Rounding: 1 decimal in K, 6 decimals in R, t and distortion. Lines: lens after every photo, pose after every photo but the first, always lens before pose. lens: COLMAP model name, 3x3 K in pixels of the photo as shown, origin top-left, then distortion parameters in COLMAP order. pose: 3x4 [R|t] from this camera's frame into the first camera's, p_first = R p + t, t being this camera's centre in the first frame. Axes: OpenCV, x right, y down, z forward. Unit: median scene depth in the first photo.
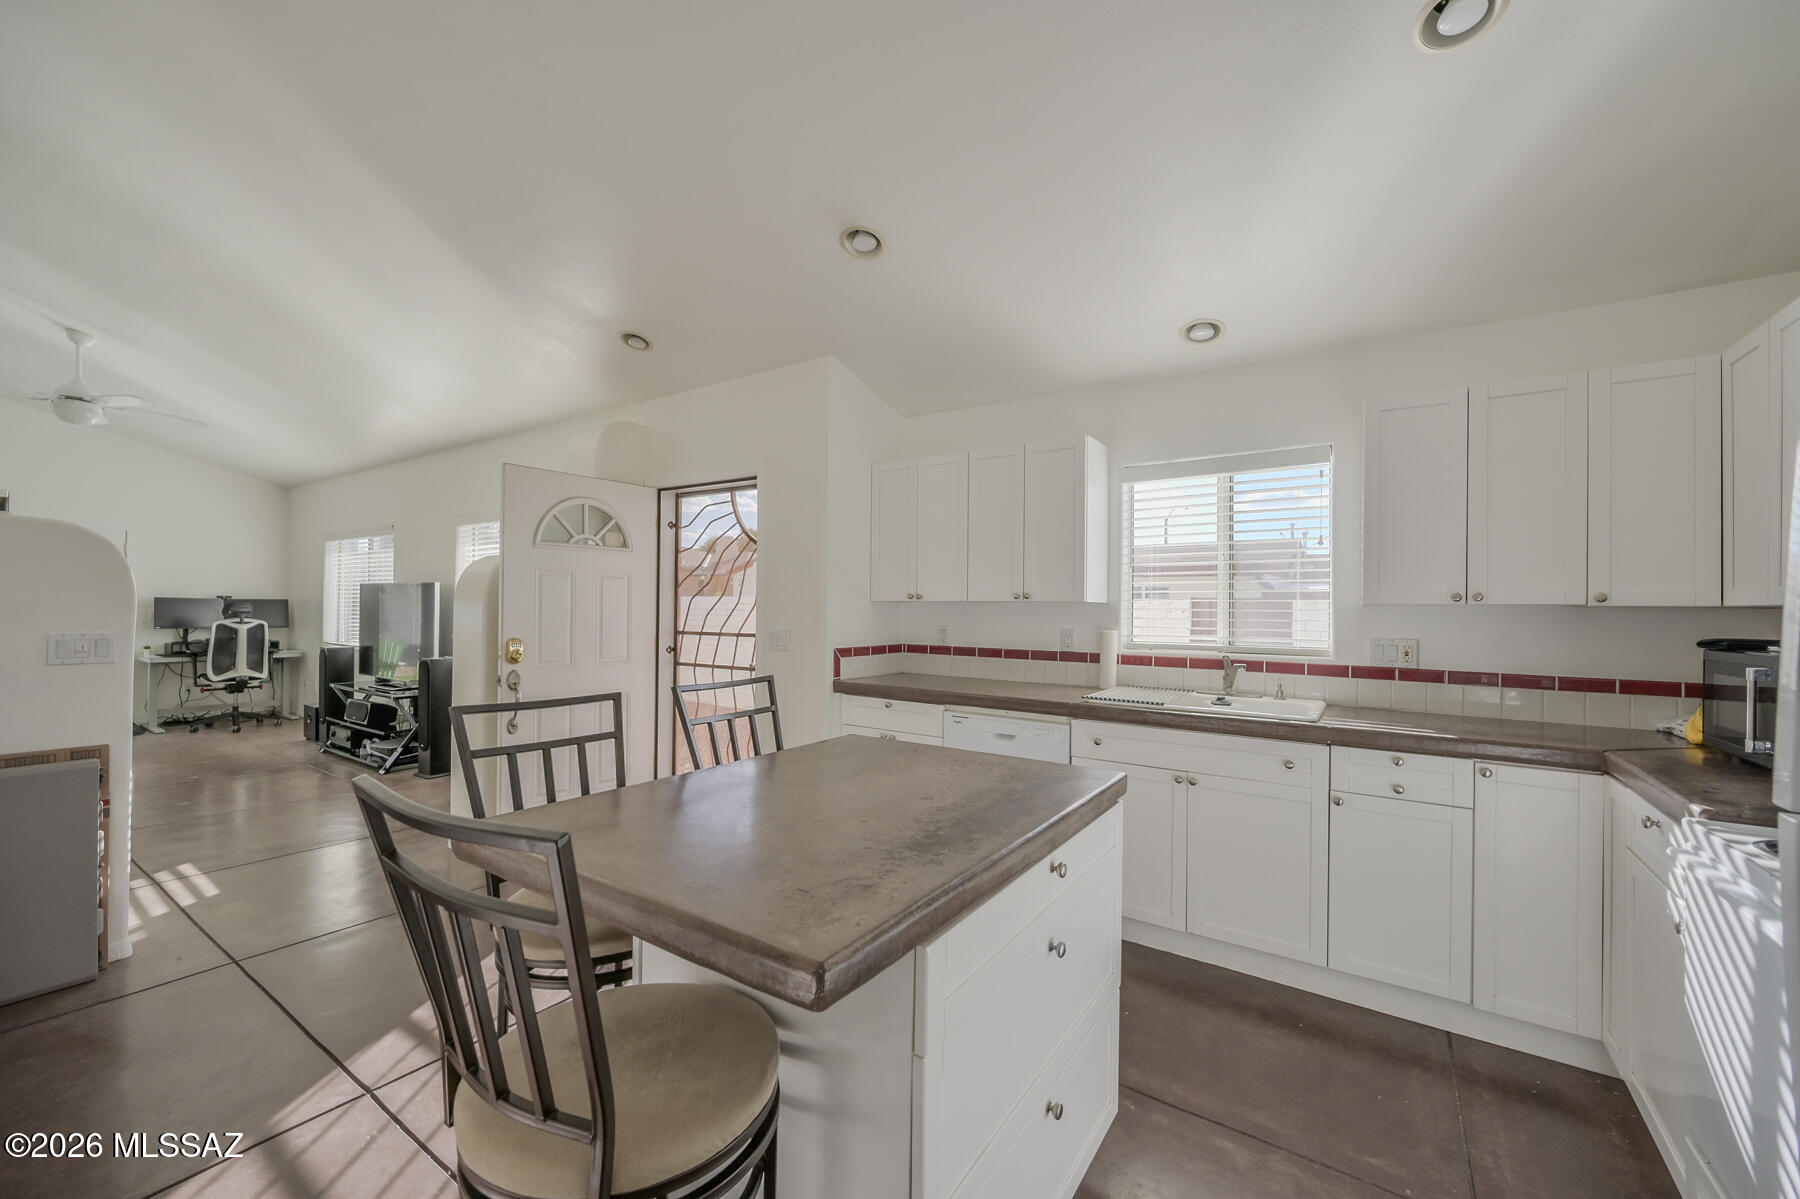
lens RADIAL K [[706.3, 0, 912.6], [0, 706.3, 608.7], [0, 0, 1]] dist [-0.001846, -0.000146]
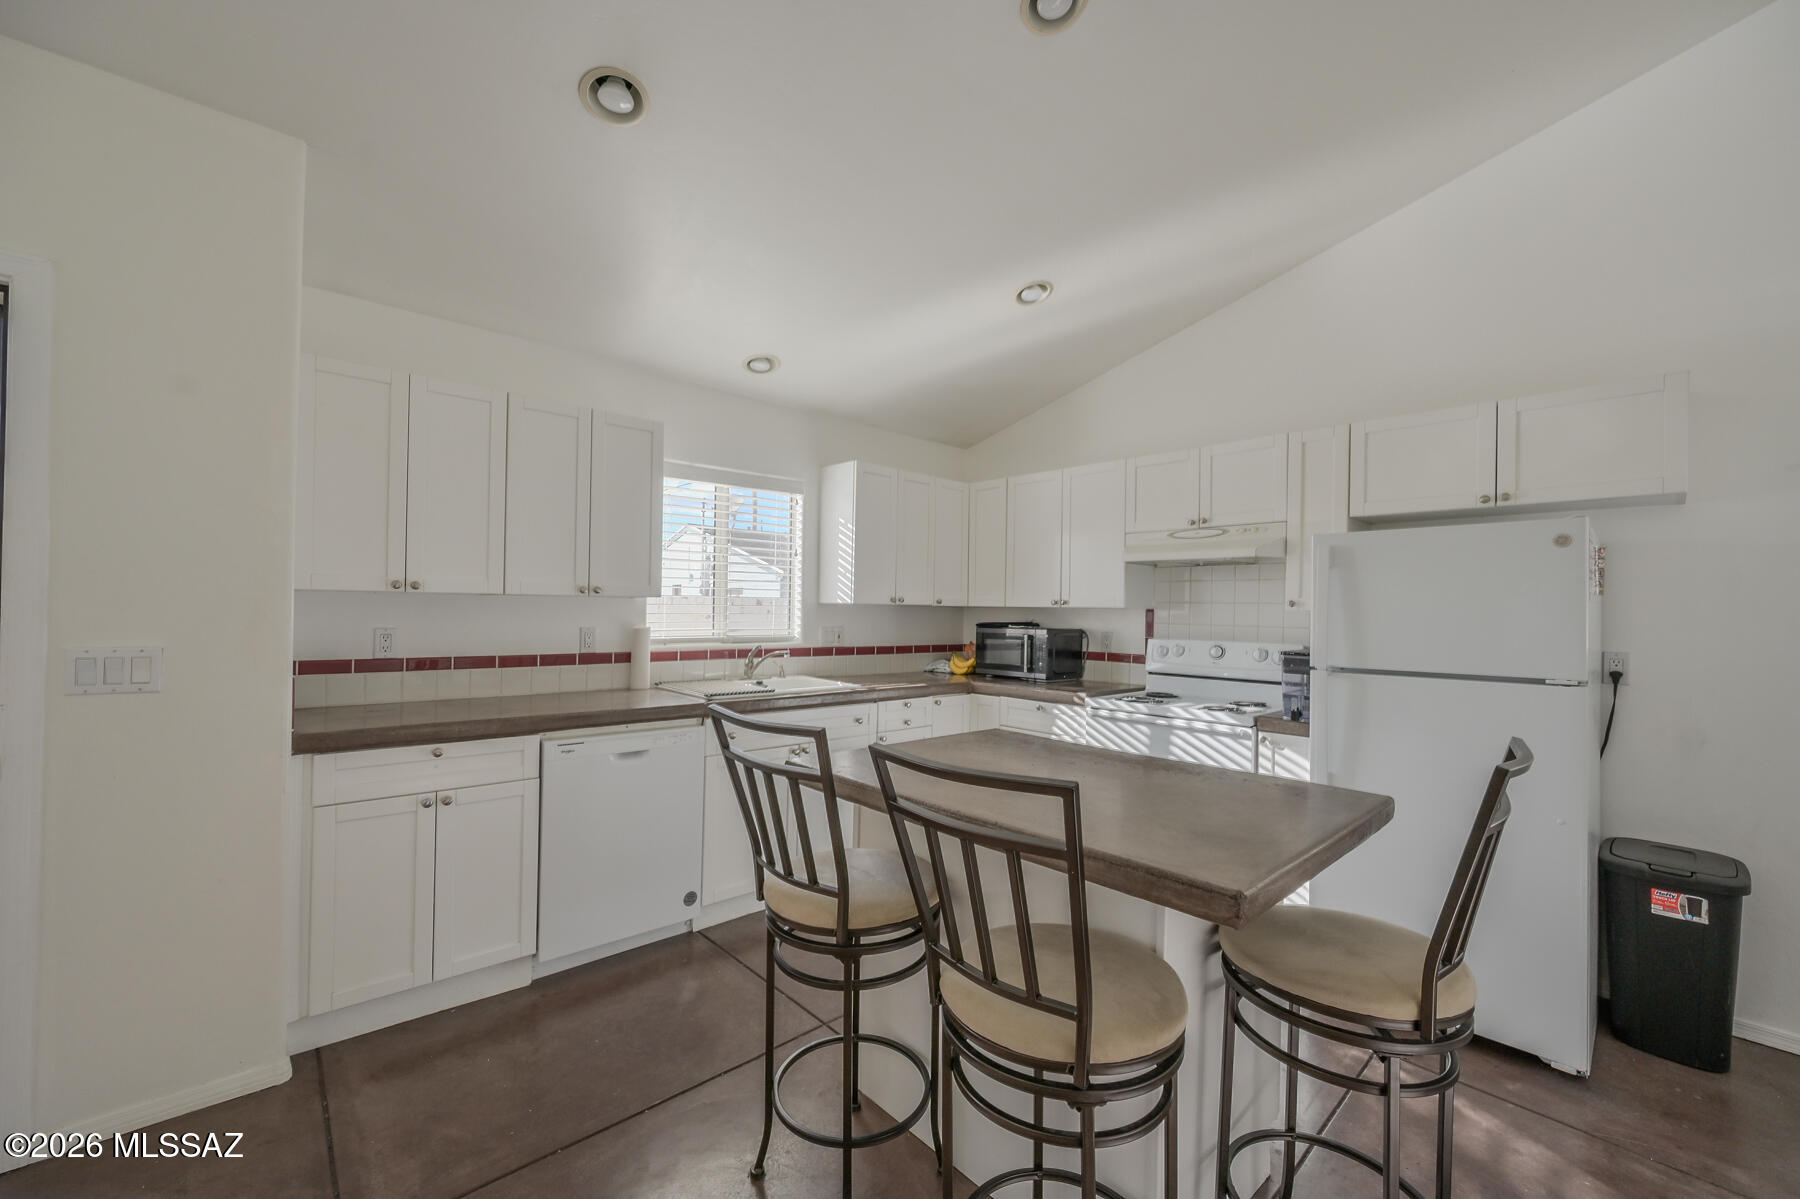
lens RADIAL K [[706.3, 0, 931.4], [0, 706.3, 610.4], [0, 0, 1]] dist [-0.001846, -0.000146]
pose [[0.213089, -0.006968, 0.977008, -0.573220], [-0.013294, 0.999861, 0.010031, -0.006500], [-0.976942, -0.015126, 0.212967, 0.423517]]
